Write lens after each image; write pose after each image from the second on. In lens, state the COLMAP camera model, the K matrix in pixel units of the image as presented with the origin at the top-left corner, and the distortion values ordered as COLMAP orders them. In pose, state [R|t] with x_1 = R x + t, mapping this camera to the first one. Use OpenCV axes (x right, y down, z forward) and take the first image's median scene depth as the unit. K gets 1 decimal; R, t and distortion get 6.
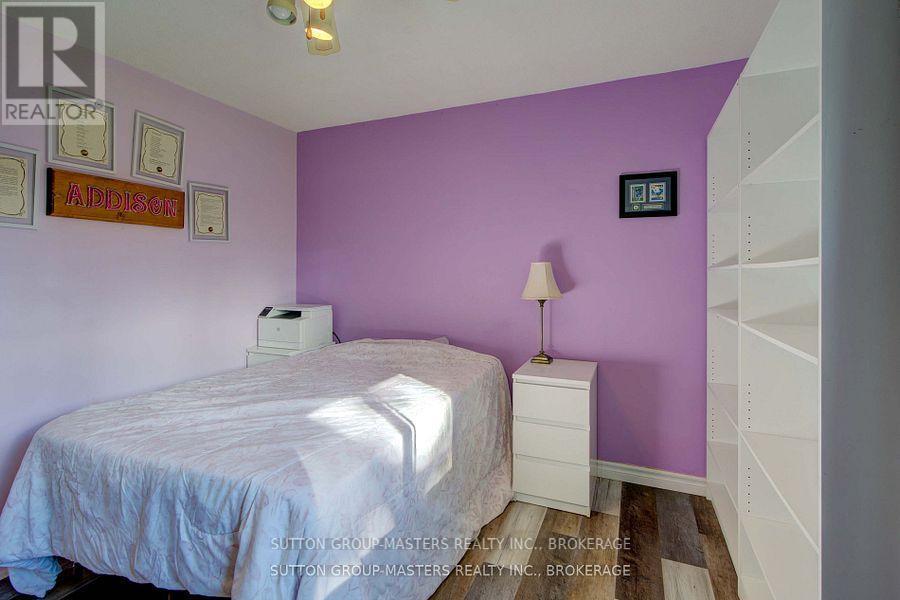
lens RADIAL K [[434.7, 0, 446.7], [0, 434.7, 271.1], [0, 0, 1]] dist [0.004326, 0.000492]
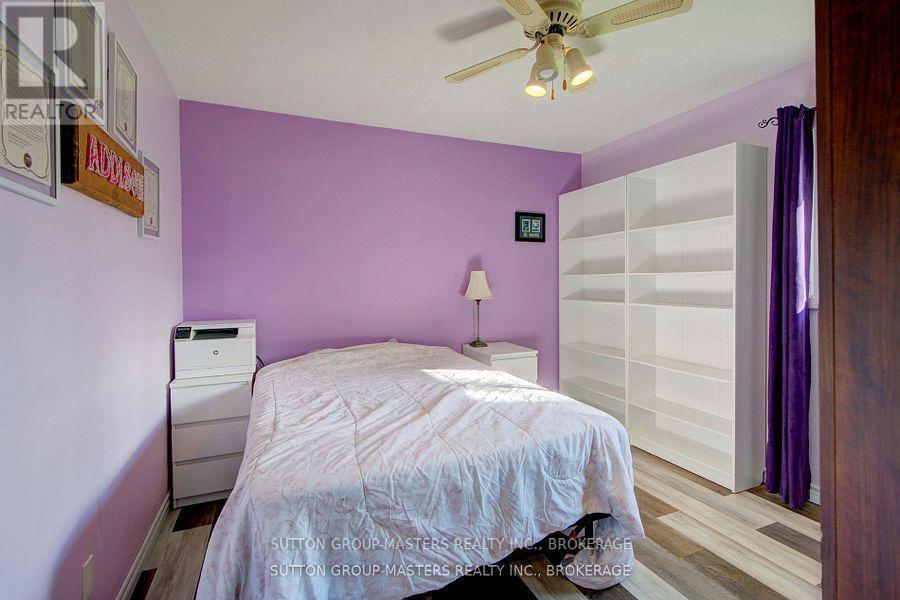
lens RADIAL K [[410.0, 0, 450.0], [0, 410.0, 300.0], [0, 0, 1]] dist [-0.001048, 0.000500]
pose [[0.689264, -0.042742, 0.723248, -0.789196], [0.011497, 0.998778, 0.048068, 0.007455], [-0.724419, -0.024816, 0.688913, 0.211099]]
